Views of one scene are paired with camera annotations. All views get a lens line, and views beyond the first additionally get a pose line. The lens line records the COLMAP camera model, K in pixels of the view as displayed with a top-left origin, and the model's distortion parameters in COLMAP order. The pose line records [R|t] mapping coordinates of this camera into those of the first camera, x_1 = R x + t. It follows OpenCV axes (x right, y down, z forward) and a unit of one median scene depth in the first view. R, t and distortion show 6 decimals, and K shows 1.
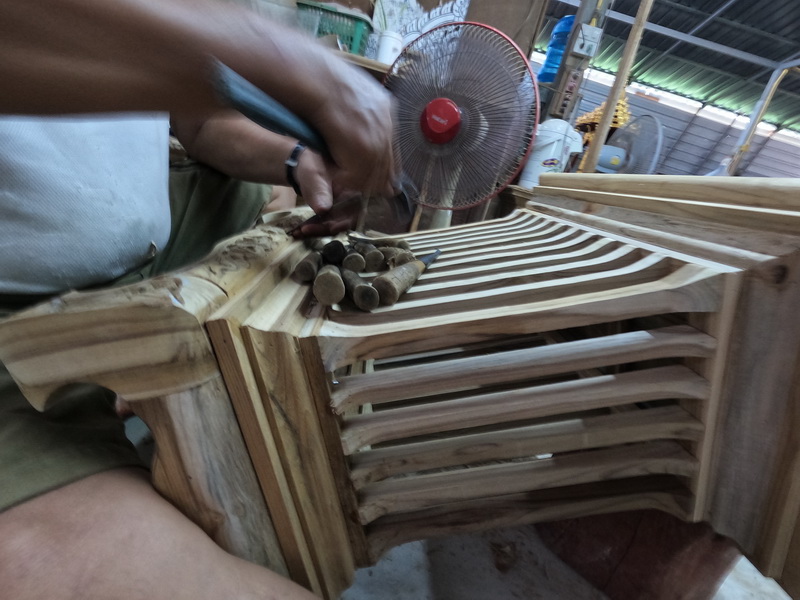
lens RADIAL K [[379.4, 0, 400.0], [0, 379.4, 300.0], [0, 0, 1]] dist [-0.001632, -0.000156]
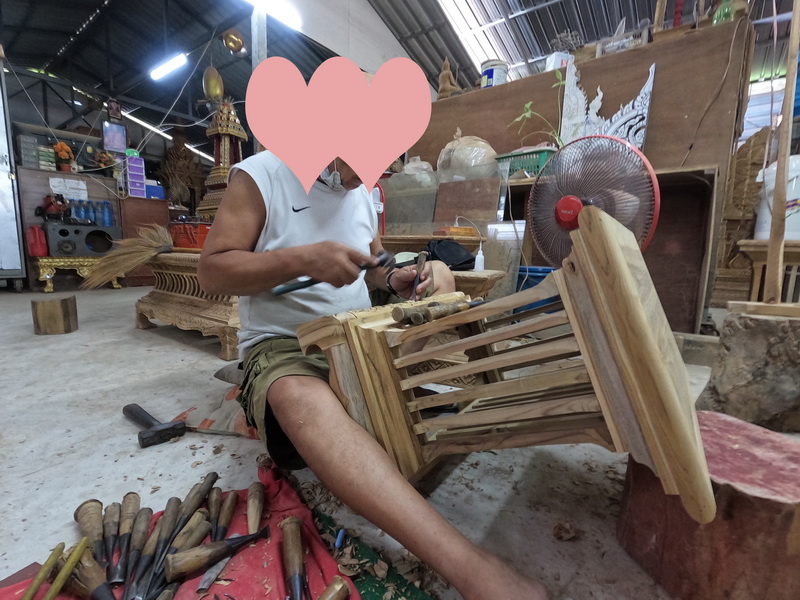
lens RADIAL K [[379.4, 0, 400.0], [0, 379.4, 300.0], [0, 0, 1]] dist [-0.001632, -0.000156]
pose [[0.774407, -0.158373, -0.612545, 1.405796], [-0.019538, 0.961716, -0.273352, 0.577782], [0.632386, 0.223654, 0.741665, -0.795347]]
